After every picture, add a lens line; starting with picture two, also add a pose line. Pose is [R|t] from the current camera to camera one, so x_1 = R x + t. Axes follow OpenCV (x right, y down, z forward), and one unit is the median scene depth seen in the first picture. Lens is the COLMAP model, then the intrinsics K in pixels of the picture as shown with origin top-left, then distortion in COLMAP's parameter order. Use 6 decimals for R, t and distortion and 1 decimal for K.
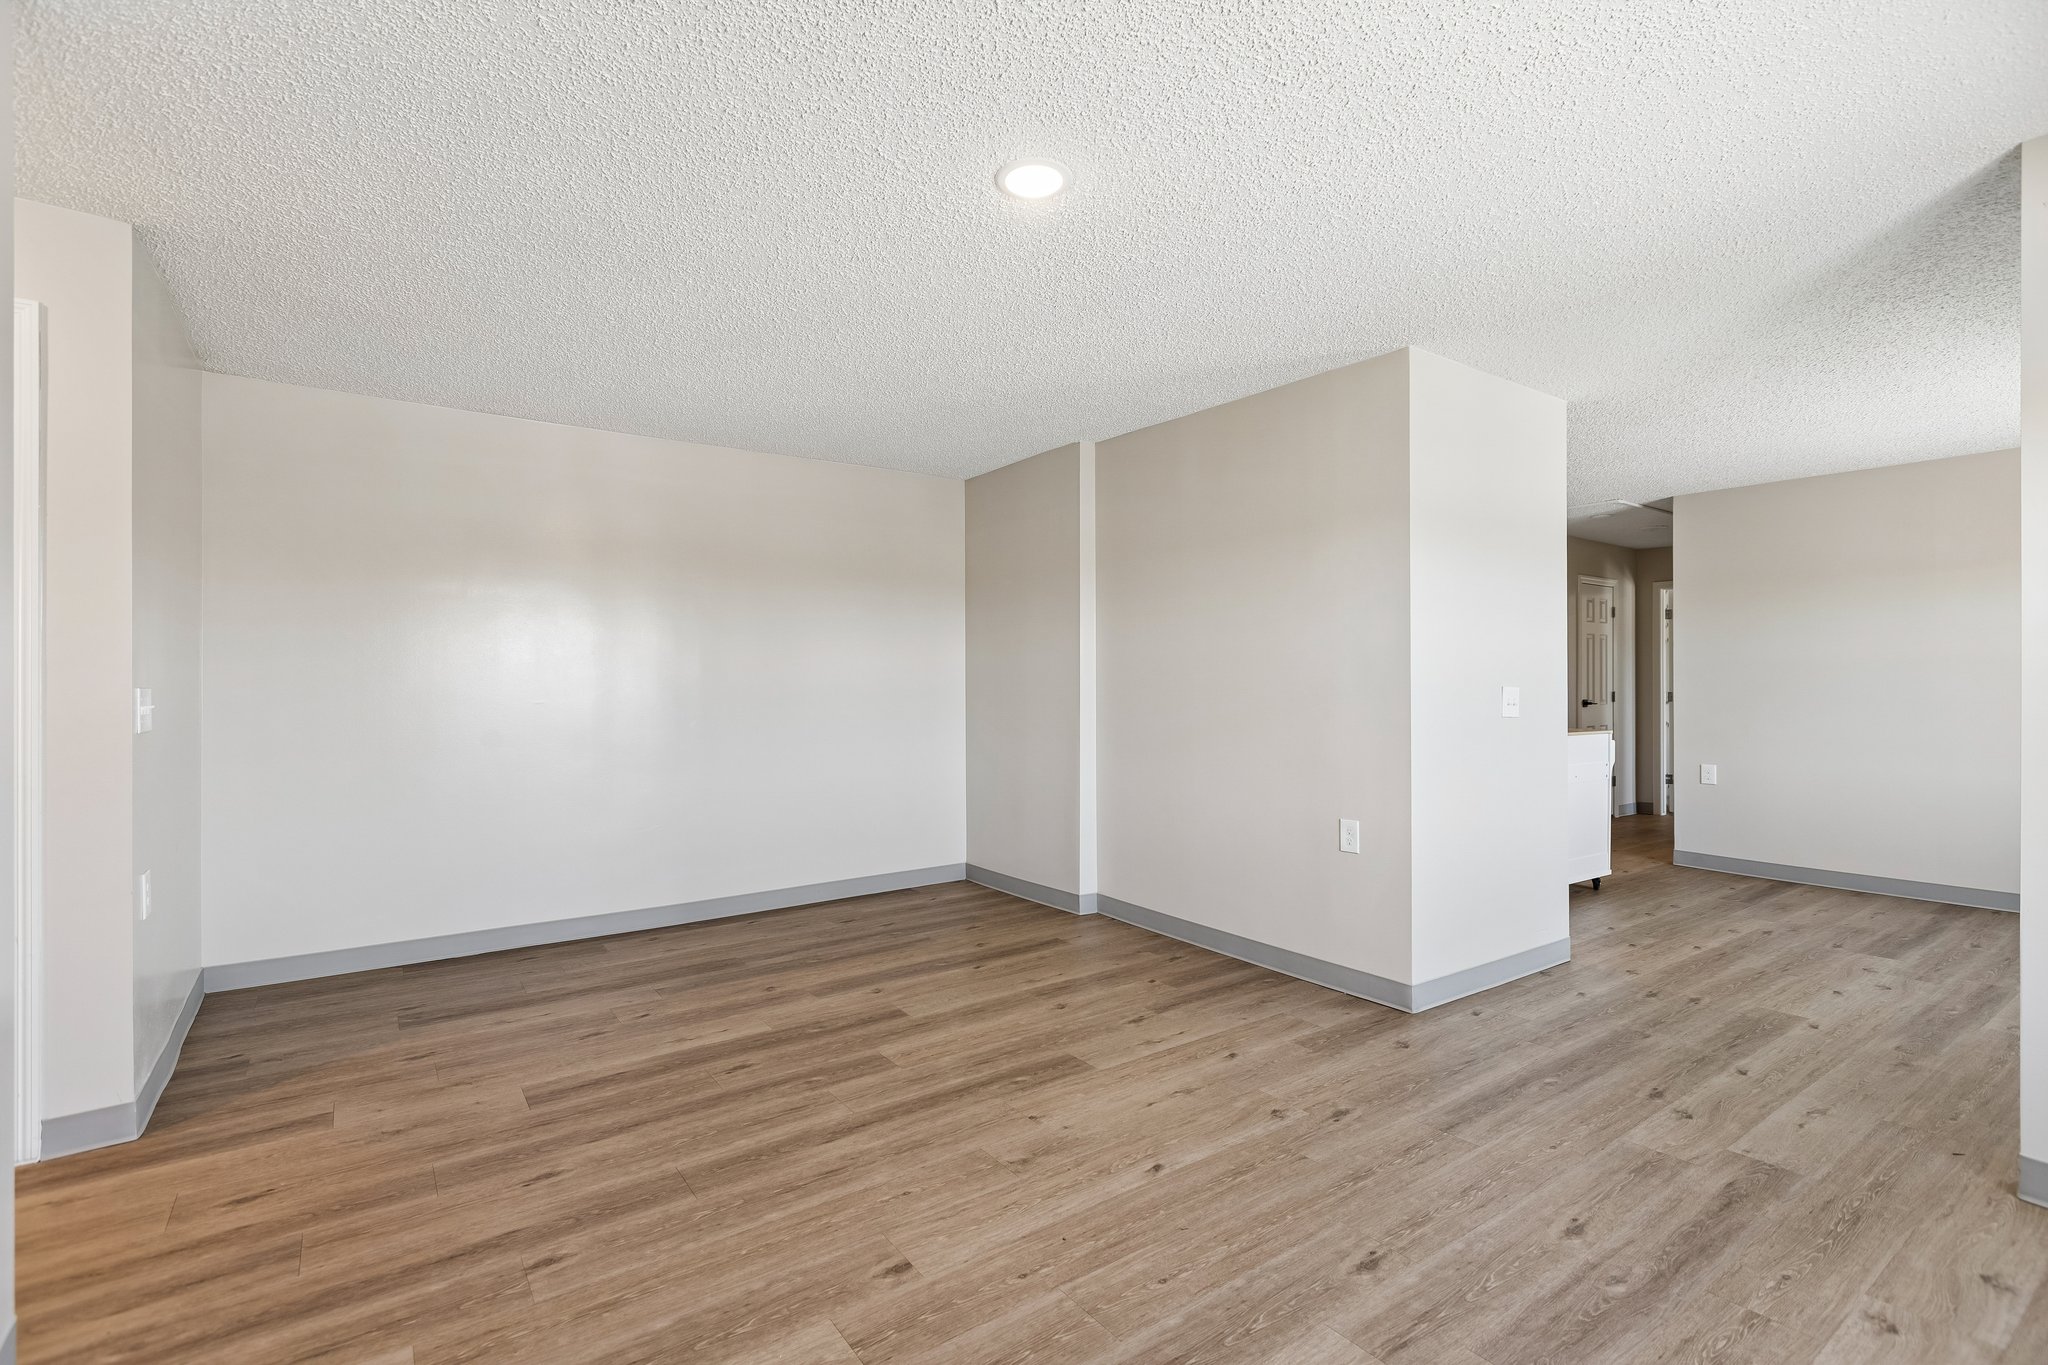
lens RADIAL K [[908.1, 0, 1024.0], [0, 908.1, 682.5], [0, 0, 1]] dist [-0.000352, -0.000281]
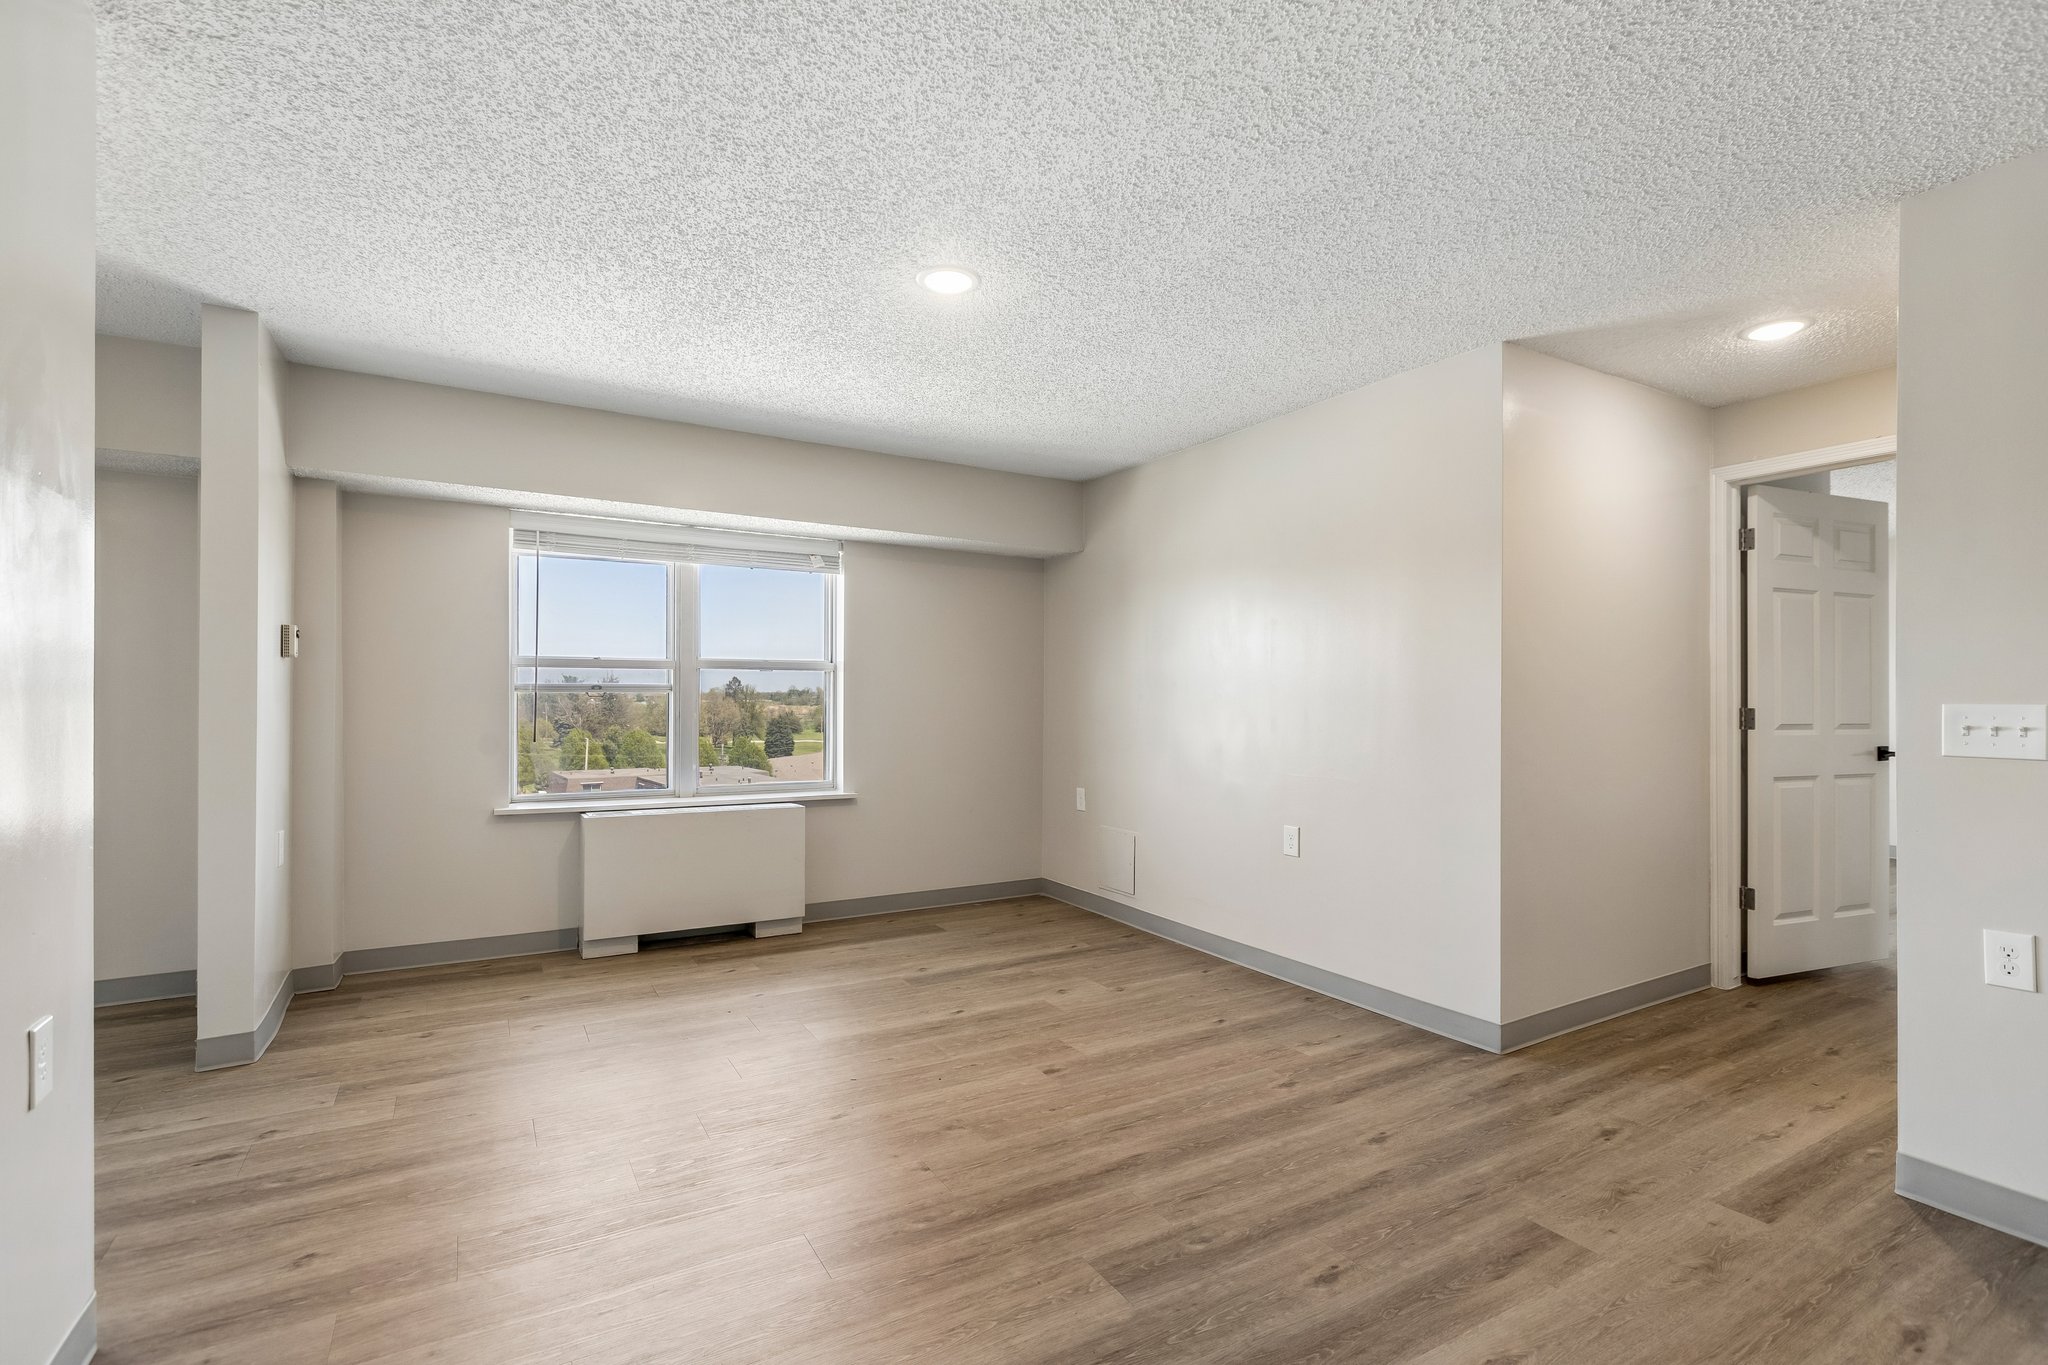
lens RADIAL K [[908.1, 0, 1024.0], [0, 908.1, 682.5], [0, 0, 1]] dist [-0.000352, -0.000281]
pose [[-0.996079, -0.002357, 0.088431, -0.174256], [-0.003619, 0.999894, -0.014110, 0.000001], [-0.088389, -0.014374, -0.995982, 1.963742]]
